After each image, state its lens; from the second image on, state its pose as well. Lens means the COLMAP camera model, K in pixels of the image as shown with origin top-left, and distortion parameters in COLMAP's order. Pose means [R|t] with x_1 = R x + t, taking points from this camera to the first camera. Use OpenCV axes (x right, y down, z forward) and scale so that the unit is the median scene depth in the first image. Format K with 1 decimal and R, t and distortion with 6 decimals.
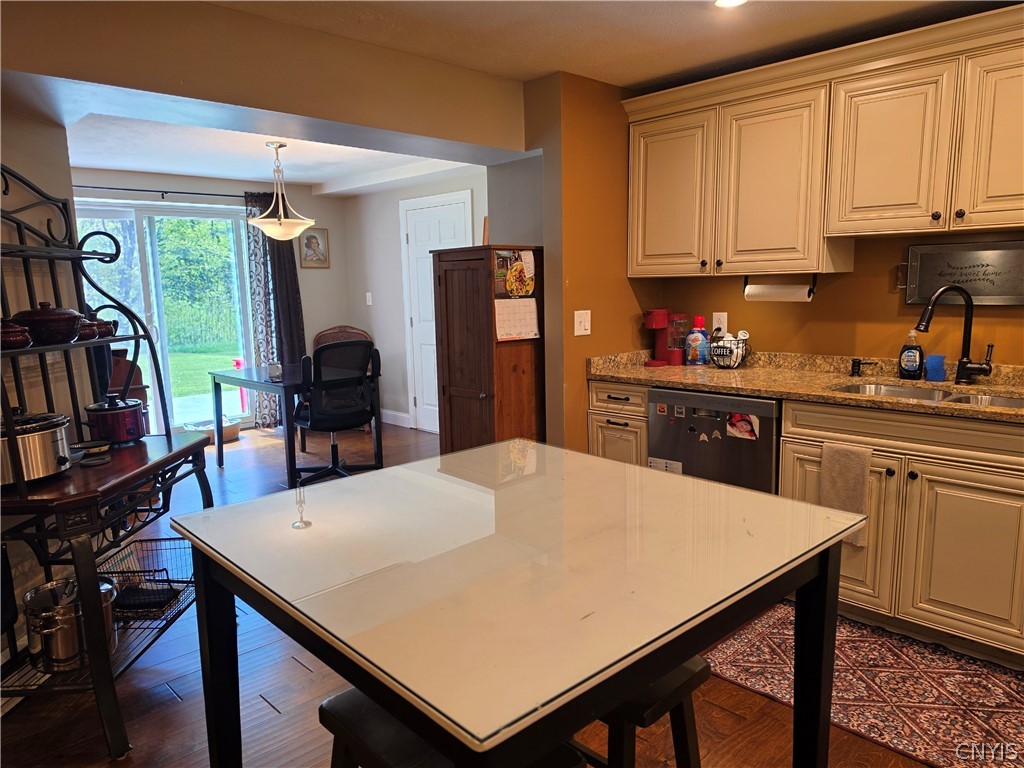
lens RADIAL K [[713.0, 0, 510.6], [0, 713.0, 394.0], [0, 0, 1]] dist [0.070004, -0.062034]
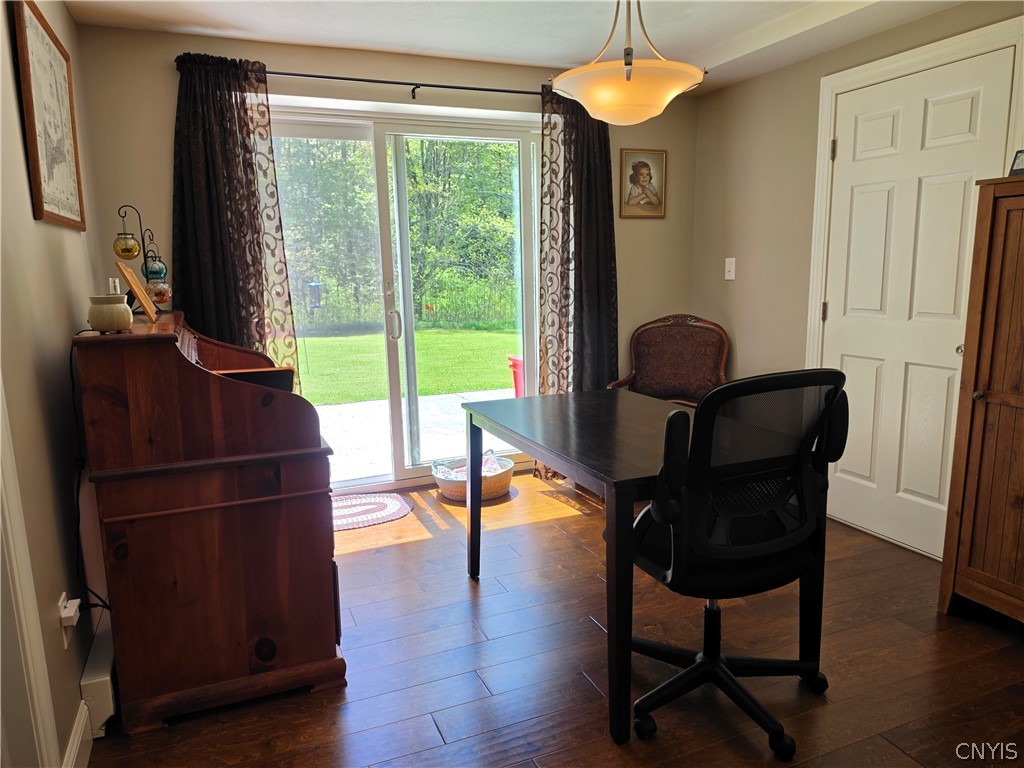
lens RADIAL K [[713.0, 0, 509.7], [0, 713.0, 390.6], [0, 0, 1]] dist [0.070004, -0.062034]
pose [[0.931449, 0.062269, -0.358504, -0.159335], [-0.052951, 0.997957, 0.035761, -0.049512], [0.359999, -0.014326, 0.932843, 0.419901]]
